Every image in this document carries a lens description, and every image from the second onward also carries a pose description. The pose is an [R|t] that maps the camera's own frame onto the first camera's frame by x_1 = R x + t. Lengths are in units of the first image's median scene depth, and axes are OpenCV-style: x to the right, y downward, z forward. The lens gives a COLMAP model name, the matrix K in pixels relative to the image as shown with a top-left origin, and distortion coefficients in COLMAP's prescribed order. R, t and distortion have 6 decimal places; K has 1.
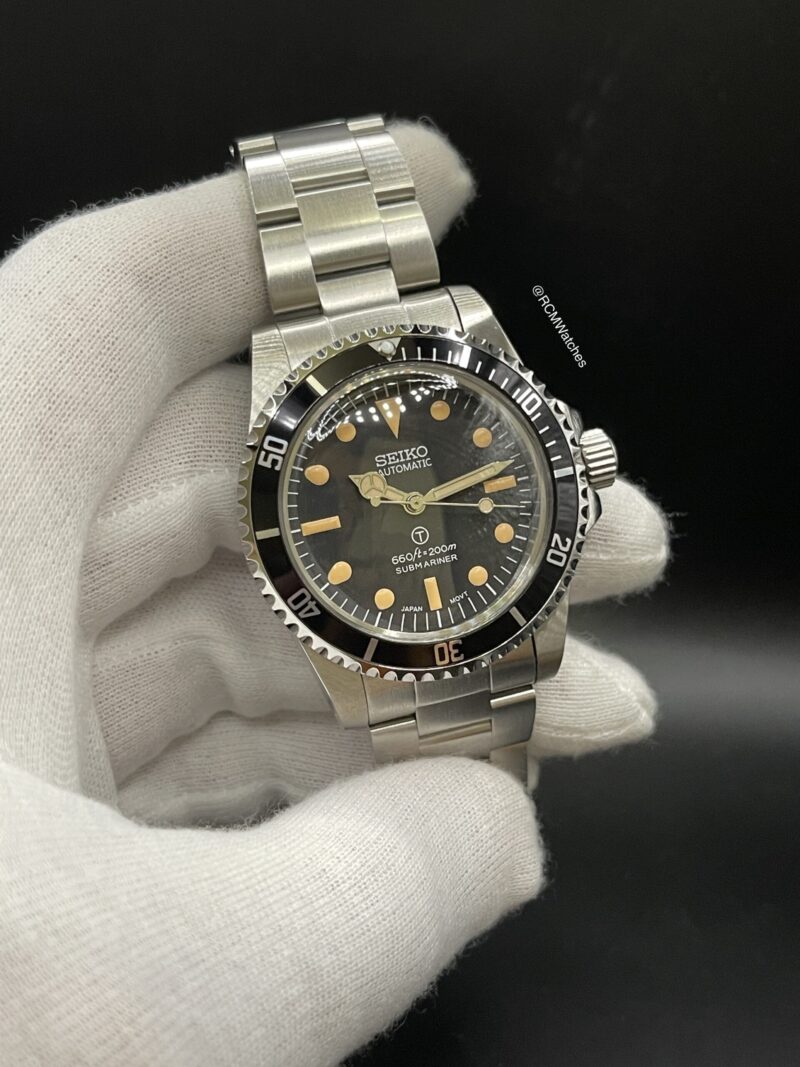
lens RADIAL K [[1351.3, 0, 399.5], [0, 1351.3, 537.7], [0, 0, 1]] dist [0.142980, 0.000000]
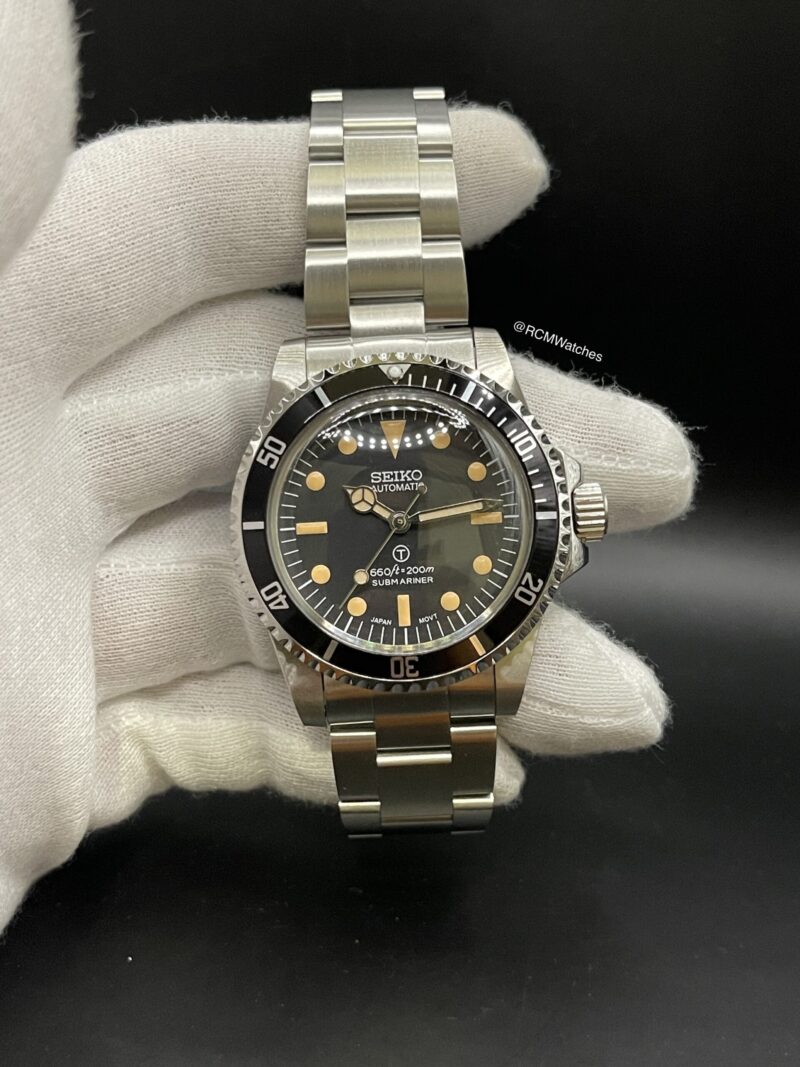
lens RADIAL K [[1351.3, 0, 393.9], [0, 1351.3, 539.6], [0, 0, 1]] dist [0.142980, 0.000000]
pose [[0.969403, 0.159840, -0.186306, 0.204061], [-0.169767, 0.984732, -0.038498, 0.029146], [0.177308, 0.068948, 0.981737, -0.030165]]
